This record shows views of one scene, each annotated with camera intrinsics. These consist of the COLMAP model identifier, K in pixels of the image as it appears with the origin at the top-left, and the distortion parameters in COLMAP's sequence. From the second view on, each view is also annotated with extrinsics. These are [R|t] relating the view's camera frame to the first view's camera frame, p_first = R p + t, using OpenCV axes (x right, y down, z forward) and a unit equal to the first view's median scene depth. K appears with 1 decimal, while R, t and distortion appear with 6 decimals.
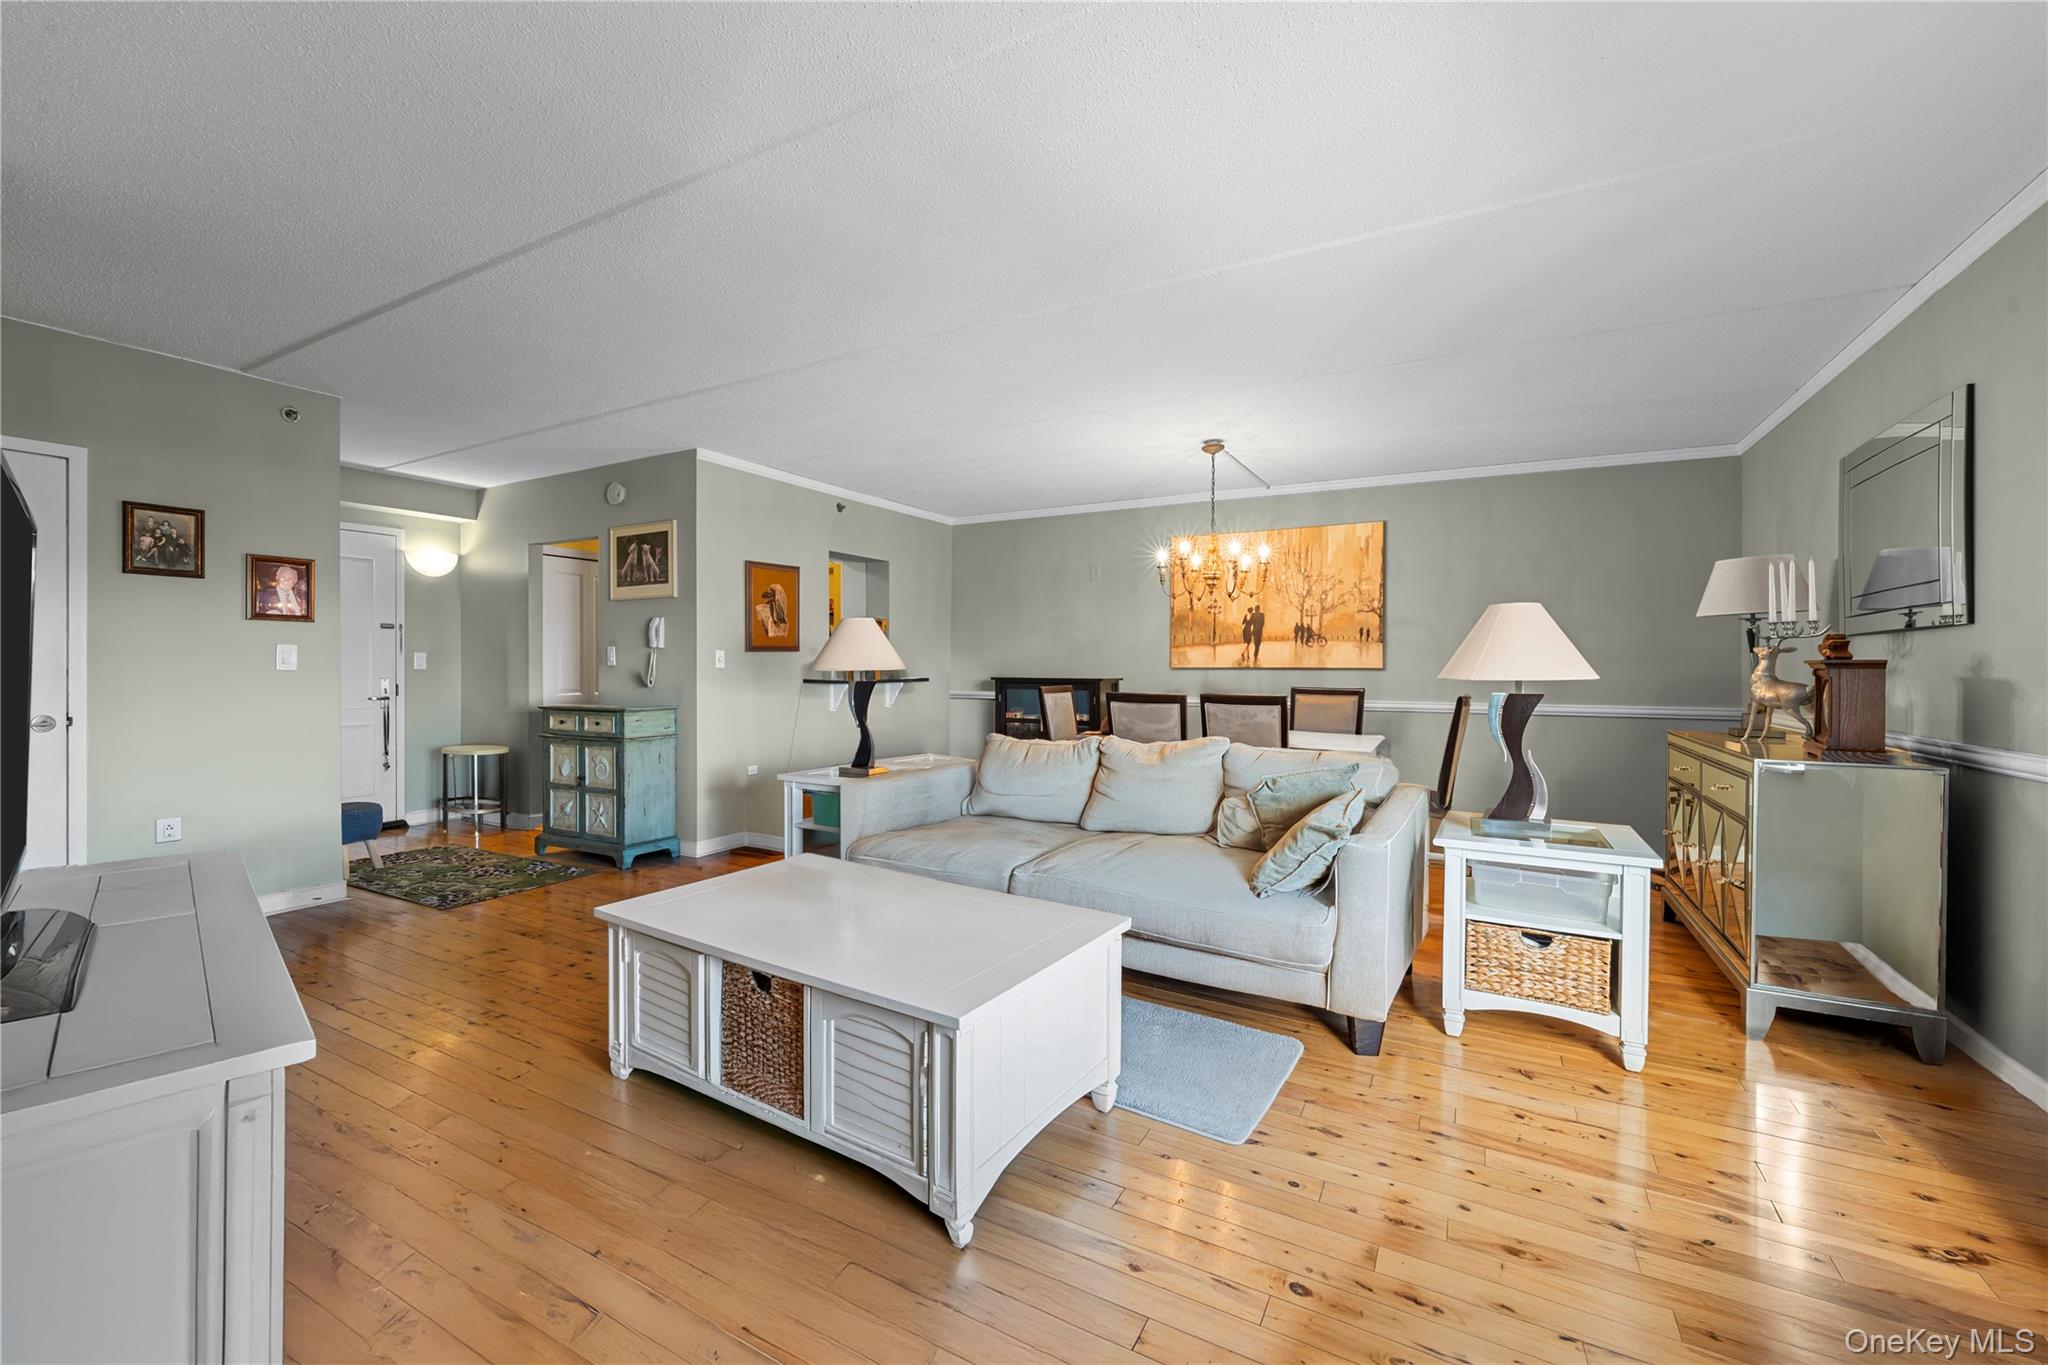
lens RADIAL K [[824.8, 0, 1024.0], [0, 824.8, 682.5], [0, 0, 1]] dist [-0.000795, -0.000267]
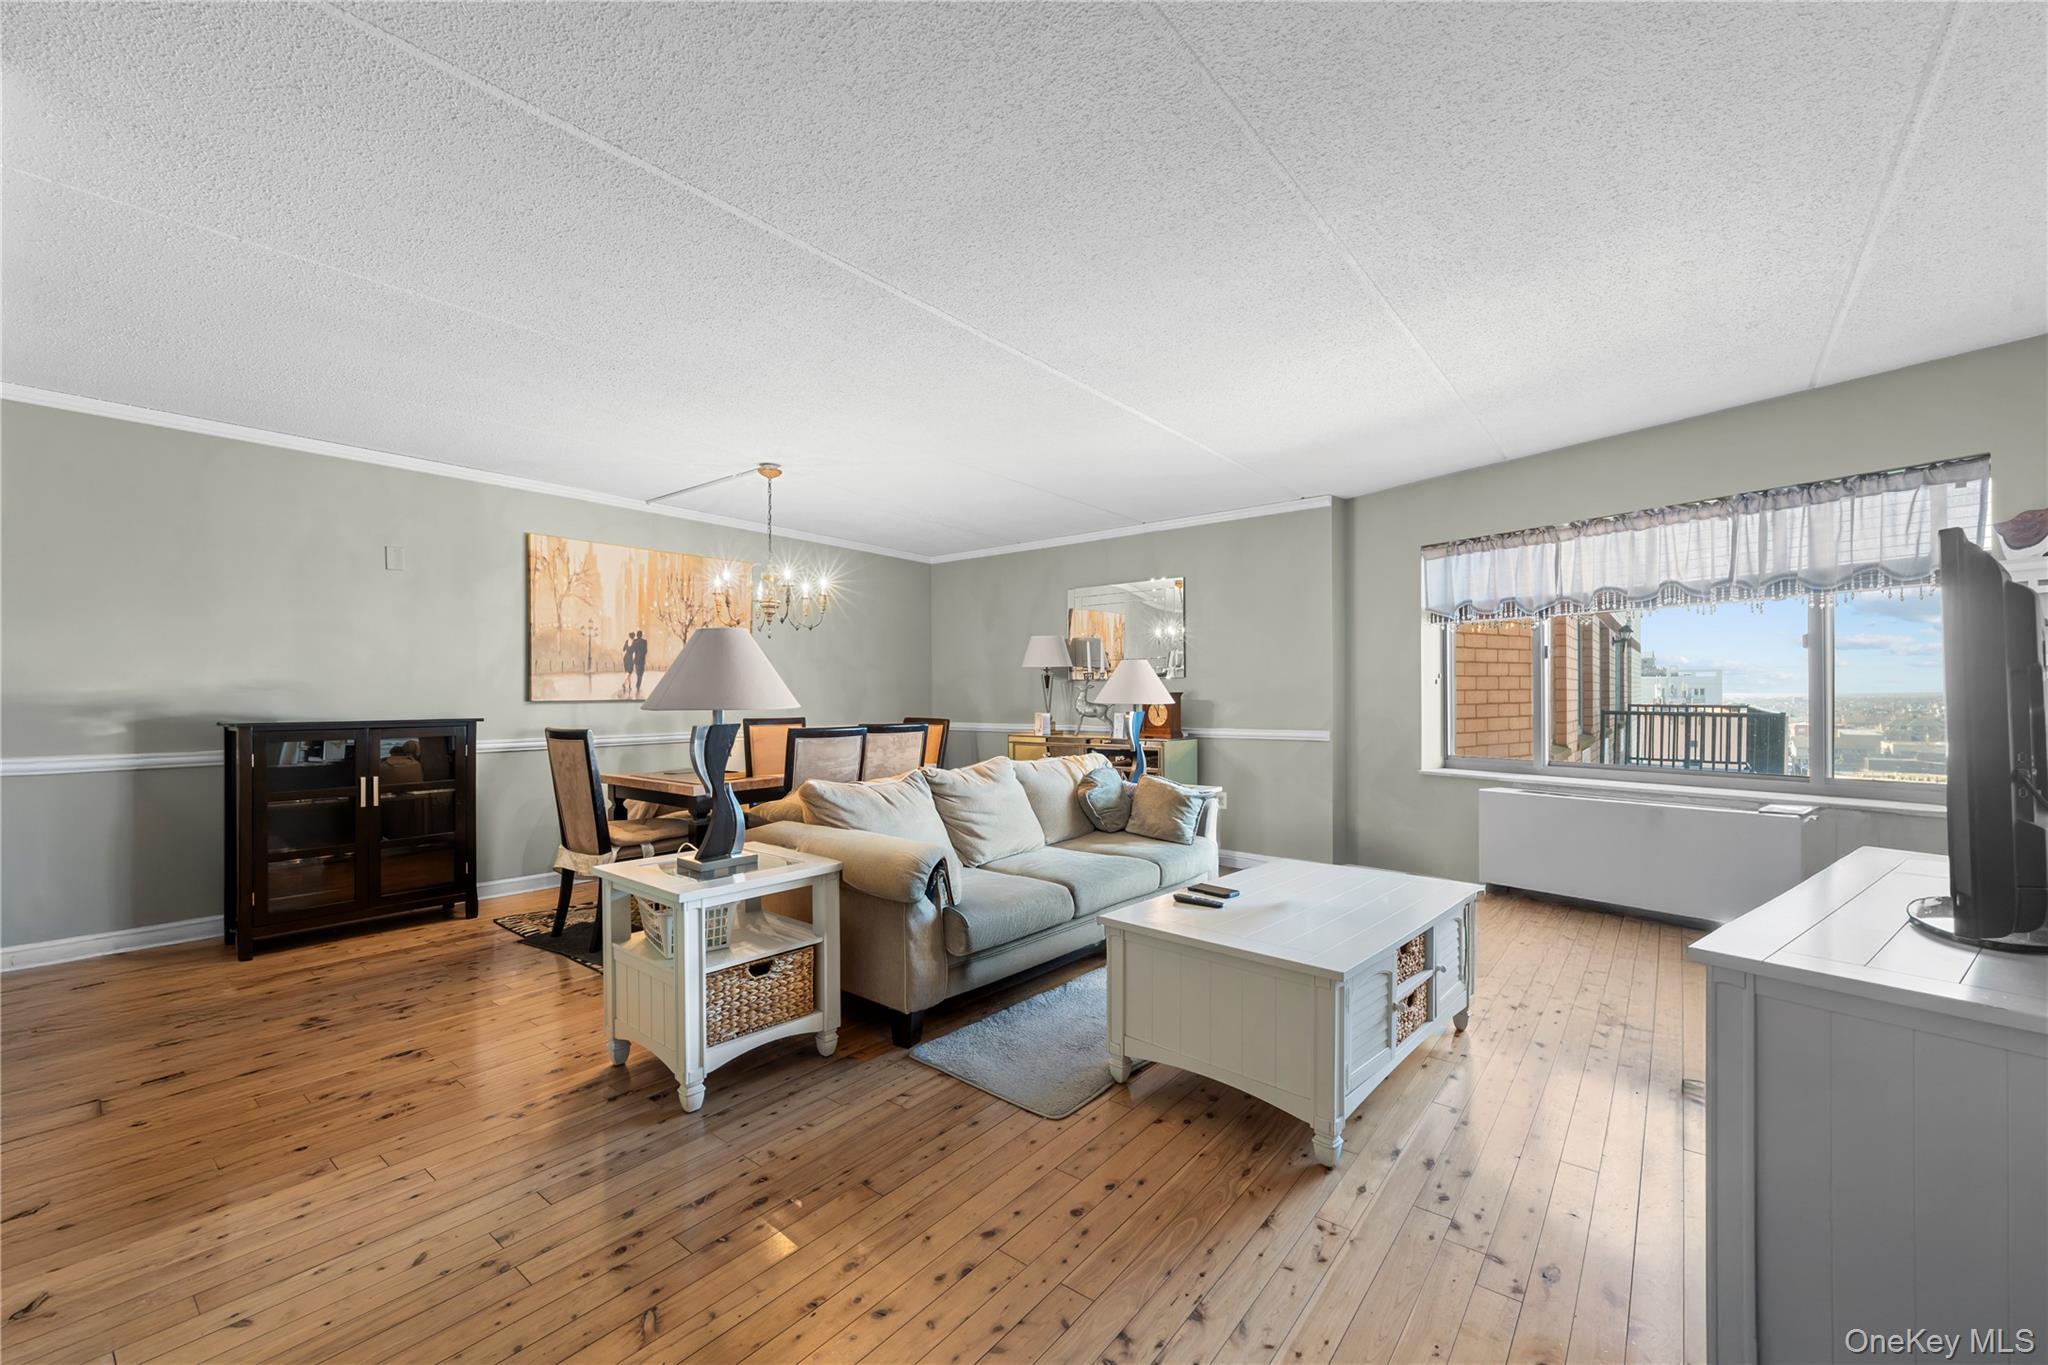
lens RADIAL K [[824.8, 0, 1024.0], [0, 824.8, 682.5], [0, 0, 1]] dist [-0.000795, -0.000267]
pose [[0.127715, 0.003340, 0.991805, -0.565509], [0.021518, 0.999750, -0.006138, -0.021983], [-0.991577, 0.022126, 0.127612, 0.464467]]
